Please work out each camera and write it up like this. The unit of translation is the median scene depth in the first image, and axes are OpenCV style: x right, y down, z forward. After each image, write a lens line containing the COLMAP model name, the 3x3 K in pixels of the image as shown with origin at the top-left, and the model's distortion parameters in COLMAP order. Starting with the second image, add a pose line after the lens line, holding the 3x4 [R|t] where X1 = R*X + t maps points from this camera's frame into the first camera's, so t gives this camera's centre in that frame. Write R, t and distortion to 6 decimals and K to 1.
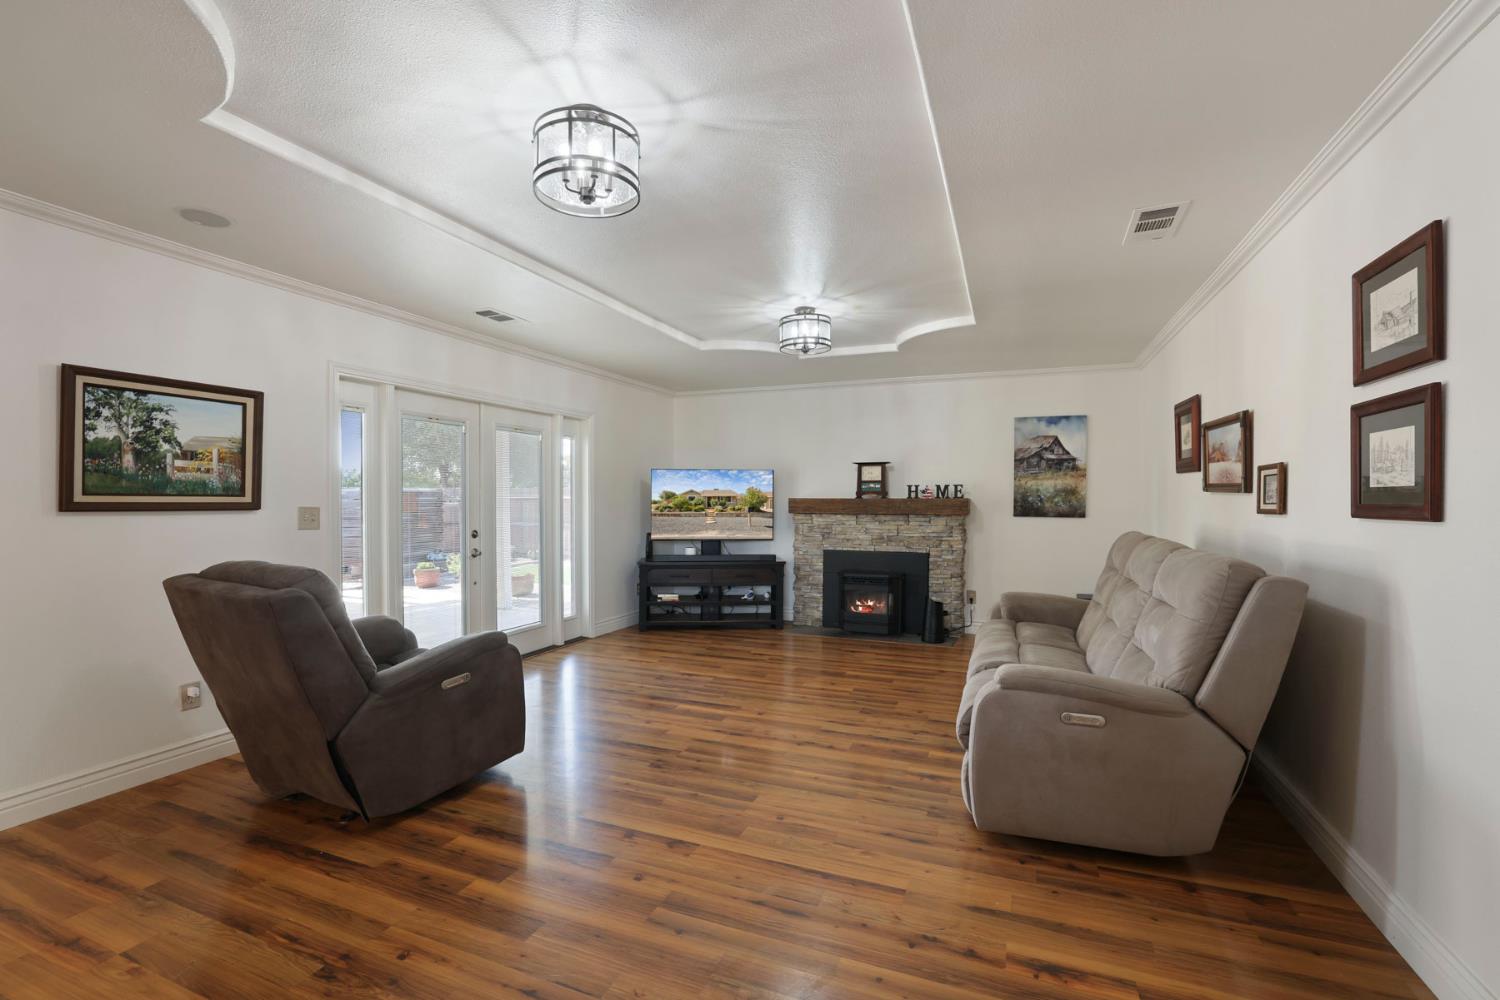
lens RADIAL K [[645.1, 0, 757.8], [0, 645.1, 490.3], [0, 0, 1]] dist [-0.044595, 0.012050]
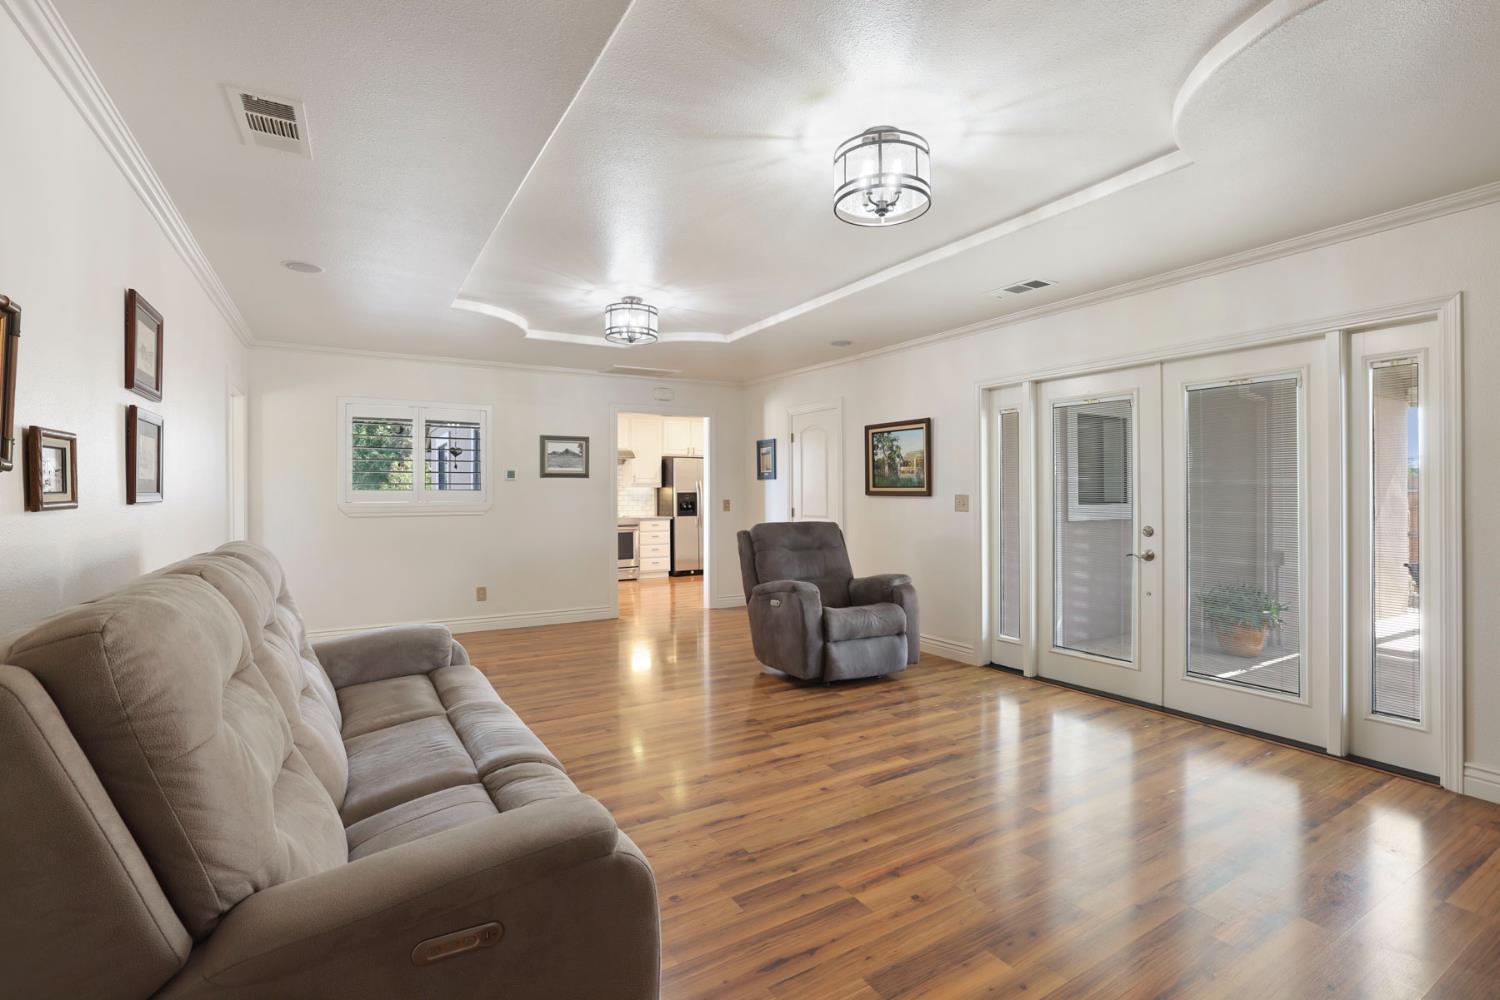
lens RADIAL K [[693.8, 0, 751.7], [0, 693.8, 488.9], [0, 0, 1]] dist [-0.000369, 0.000006]
pose [[-0.604136, 0.003064, -0.796876, 0.616119], [0.017812, 0.999795, -0.009660, 0.017254], [0.796682, -0.020029, -0.604066, 1.294864]]
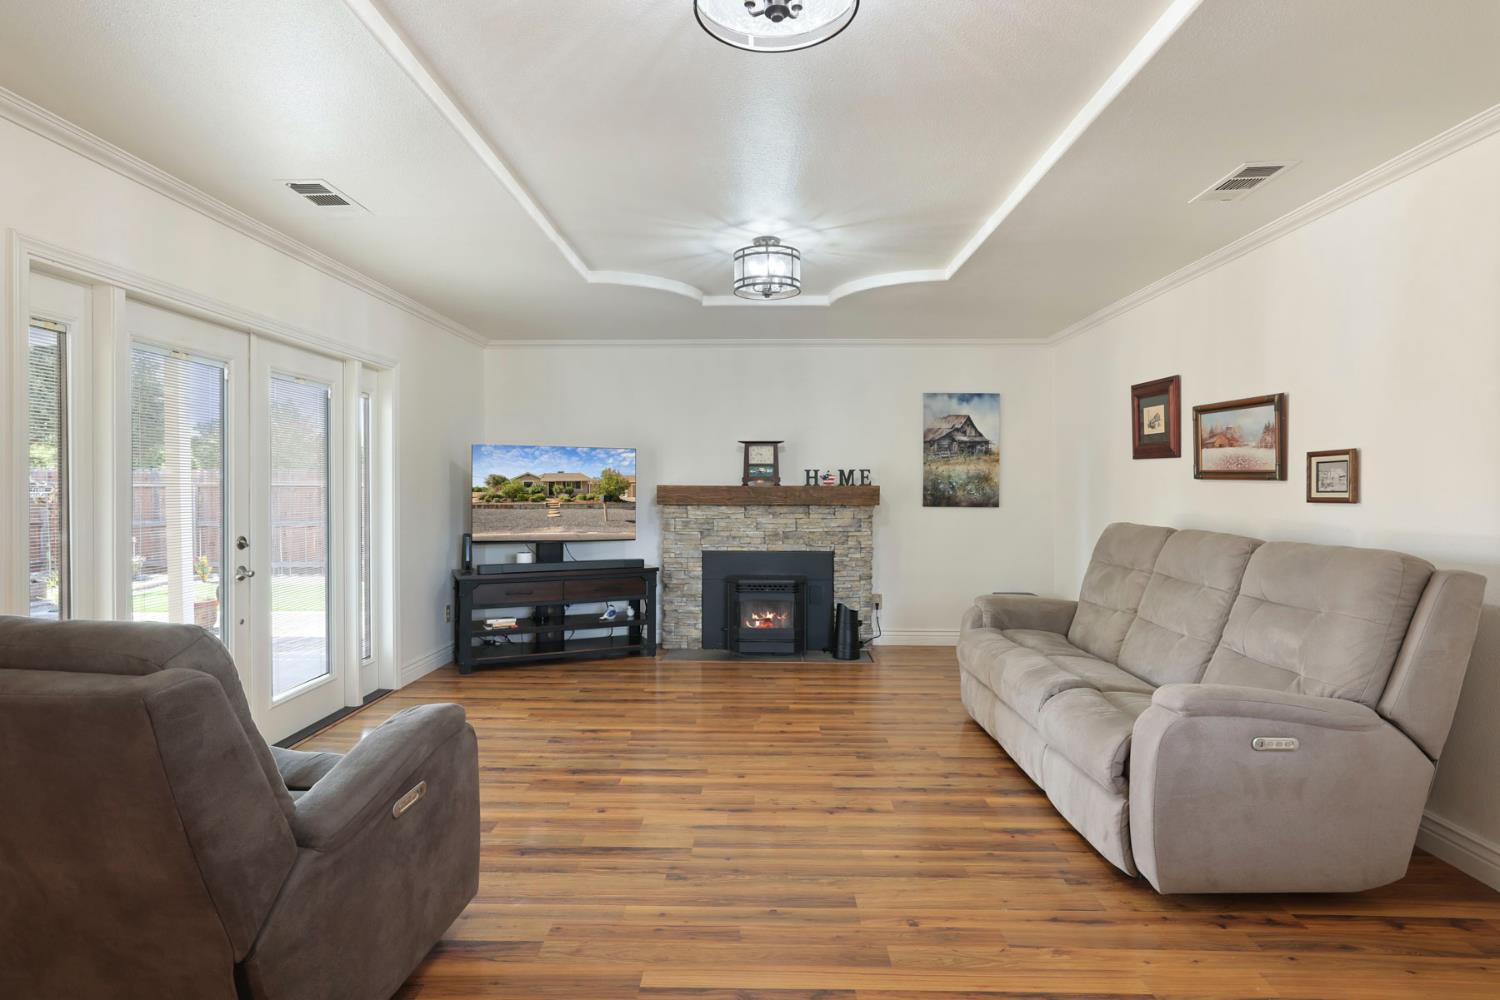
lens RADIAL K [[773.0, 0, 751.1], [0, 773.0, 472.9], [0, 0, 1]] dist [-0.027859, 0.016107]
pose [[0.937495, 0.005988, 0.347948, -0.272578], [-0.004693, 0.999979, -0.004565, 0.001473], [-0.347968, 0.002647, 0.937503, 0.147103]]
